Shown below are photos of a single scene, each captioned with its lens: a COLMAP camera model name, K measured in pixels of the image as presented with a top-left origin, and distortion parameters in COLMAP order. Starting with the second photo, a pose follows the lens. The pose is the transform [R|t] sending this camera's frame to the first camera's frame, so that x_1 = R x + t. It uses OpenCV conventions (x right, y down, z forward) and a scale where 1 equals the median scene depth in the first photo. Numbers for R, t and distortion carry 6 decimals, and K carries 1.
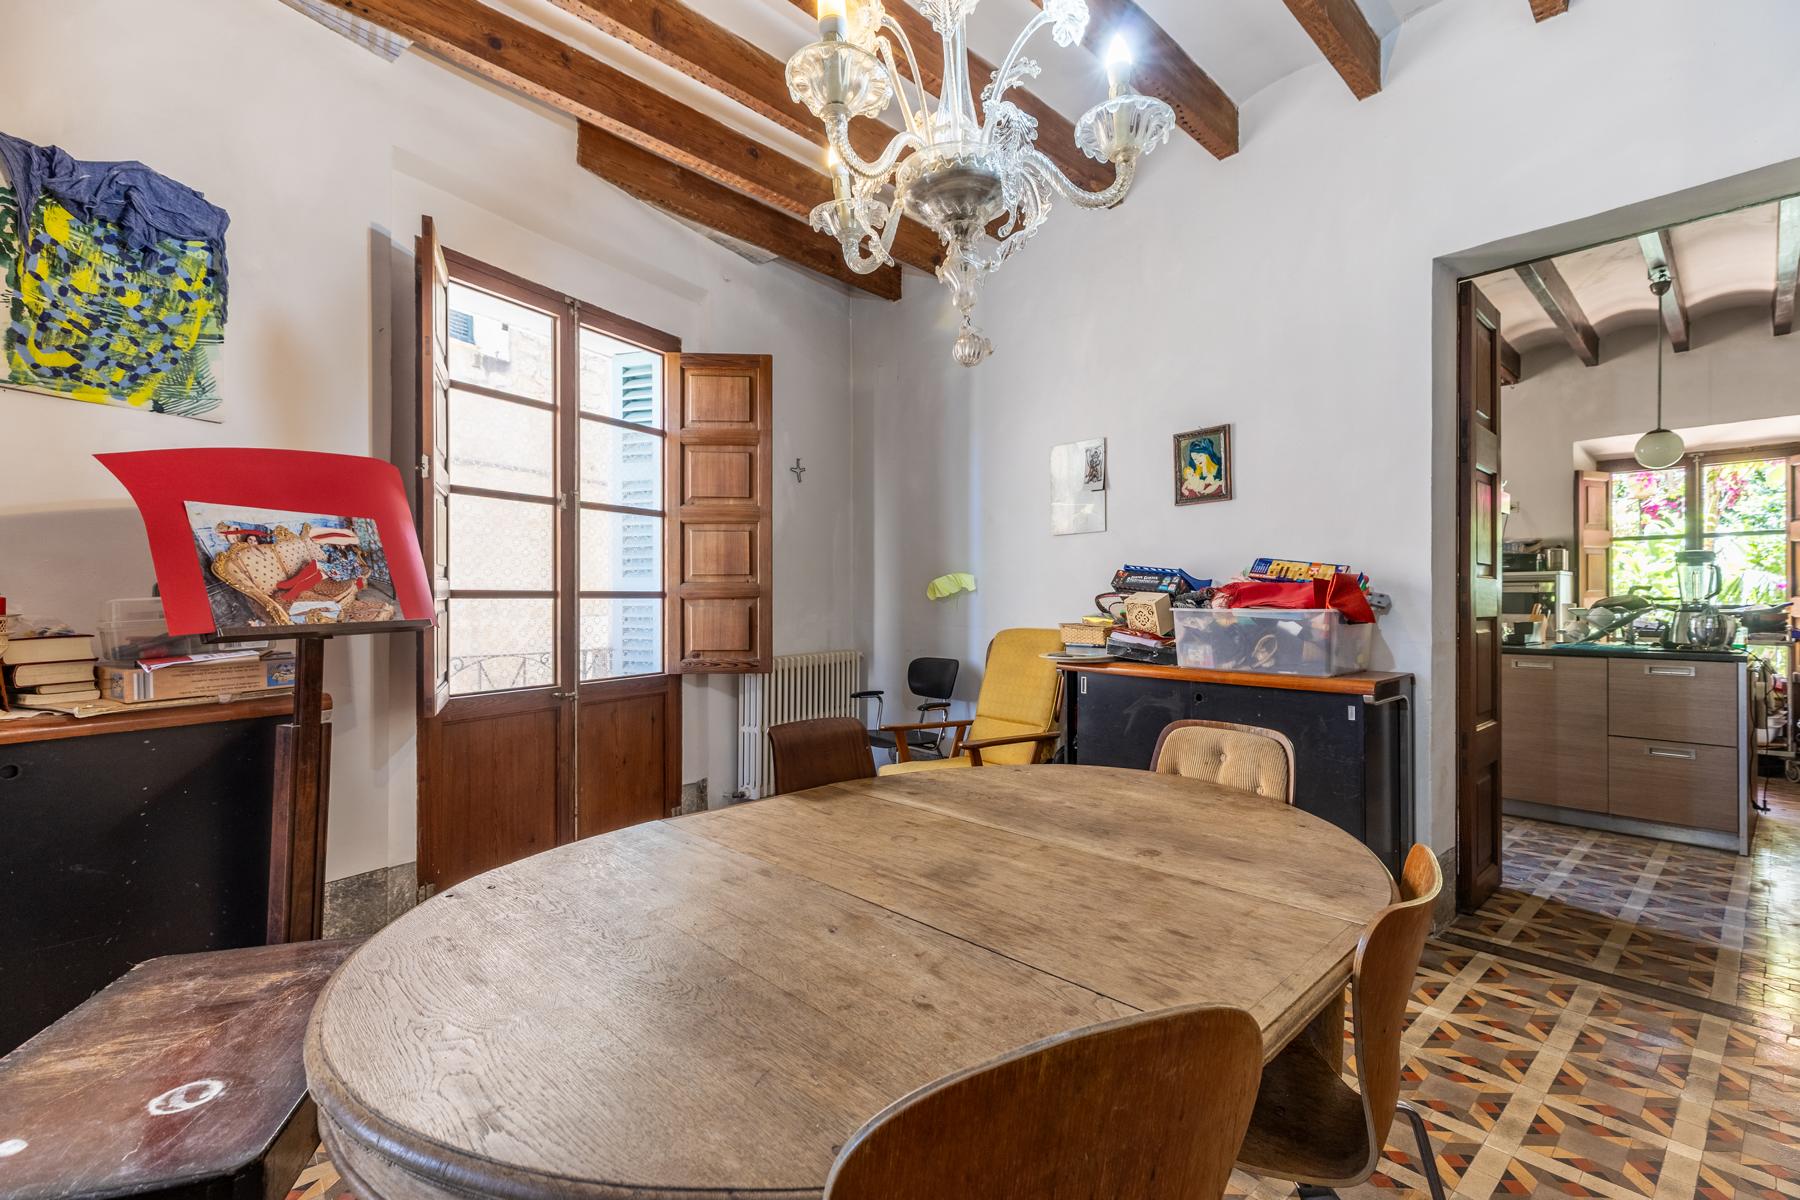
lens RADIAL K [[800.4, 0, 905.6], [0, 800.4, 601.8], [0, 0, 1]] dist [-0.000040, 0.000336]
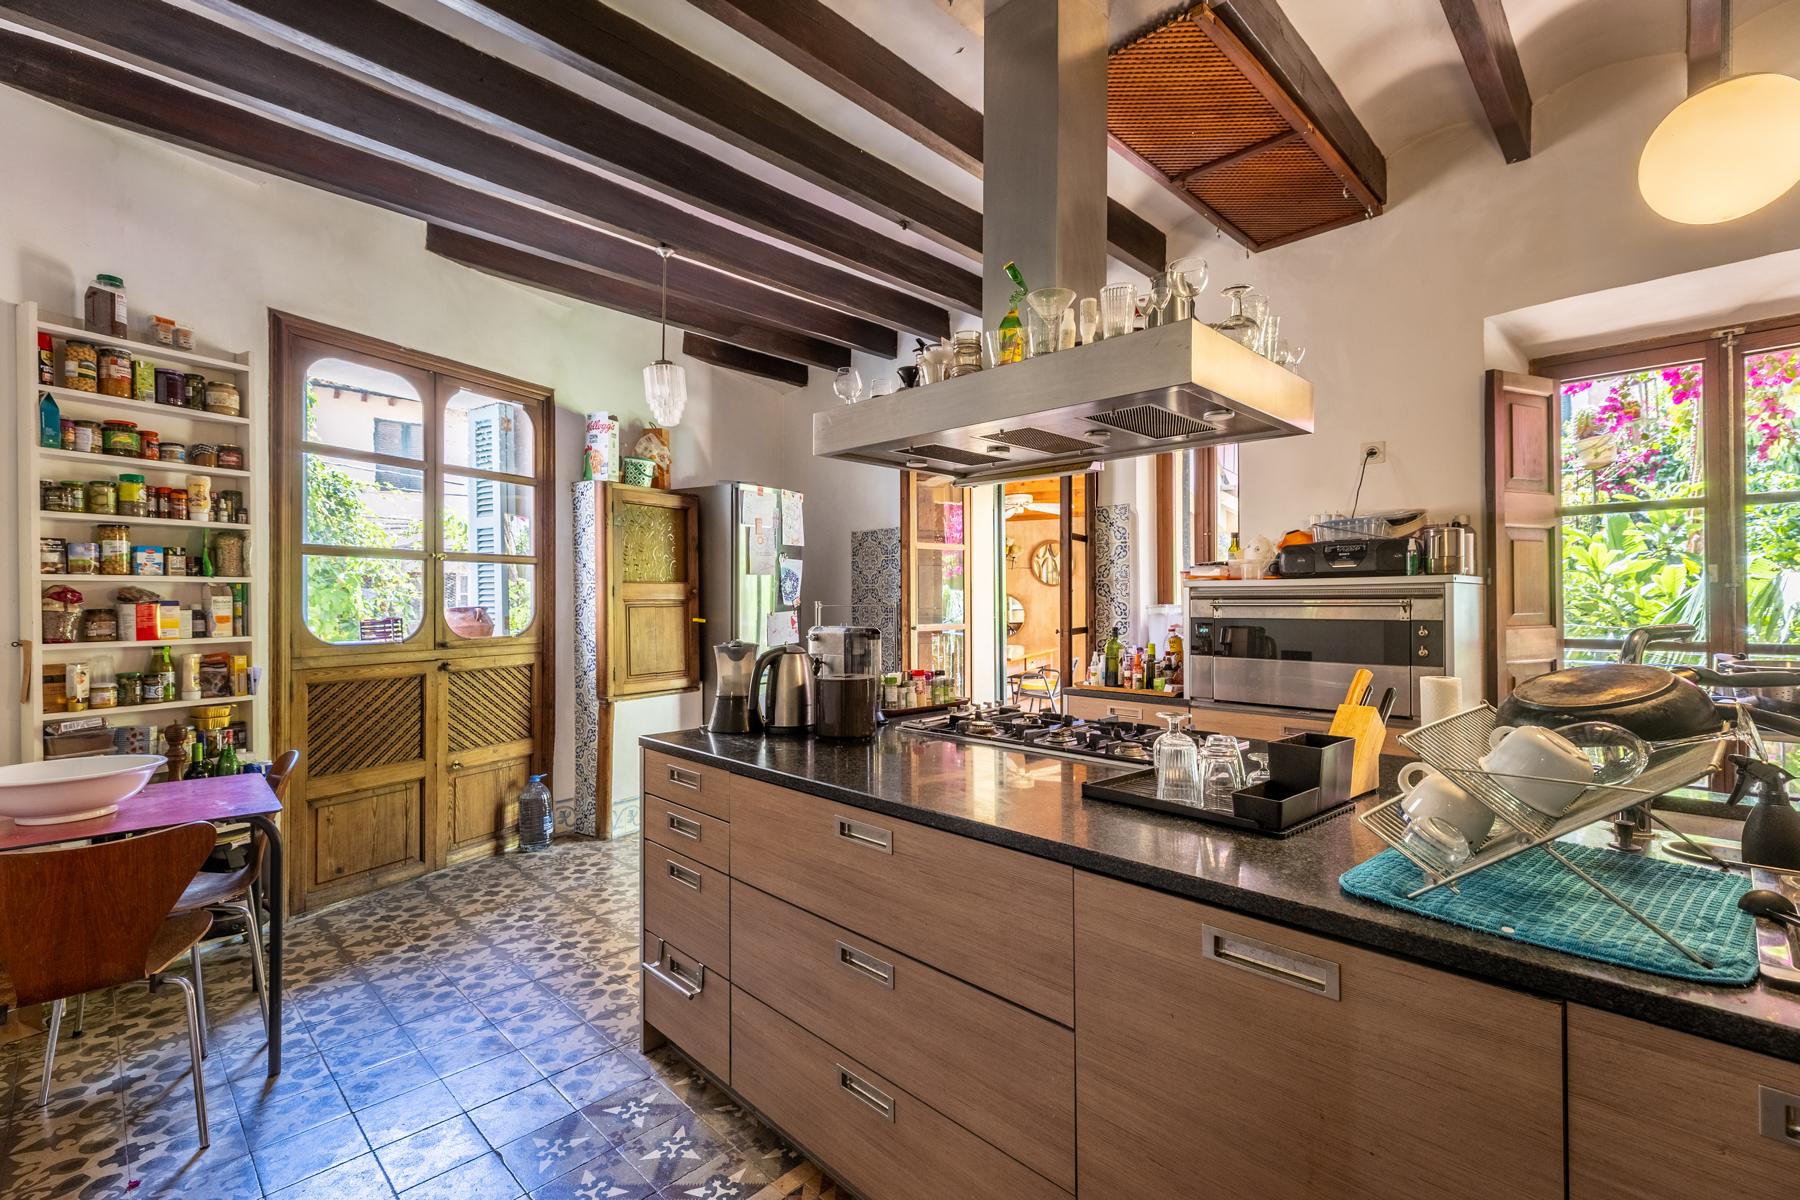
lens RADIAL K [[805.5, 0, 889.1], [0, 805.5, 598.7], [0, 0, 1]] dist [0.001526, 0.000854]
pose [[0.999478, -0.005268, 0.031887, 0.451078], [0.005430, 0.999973, -0.004978, -0.022934], [-0.031860, 0.005149, 0.999479, 0.514588]]
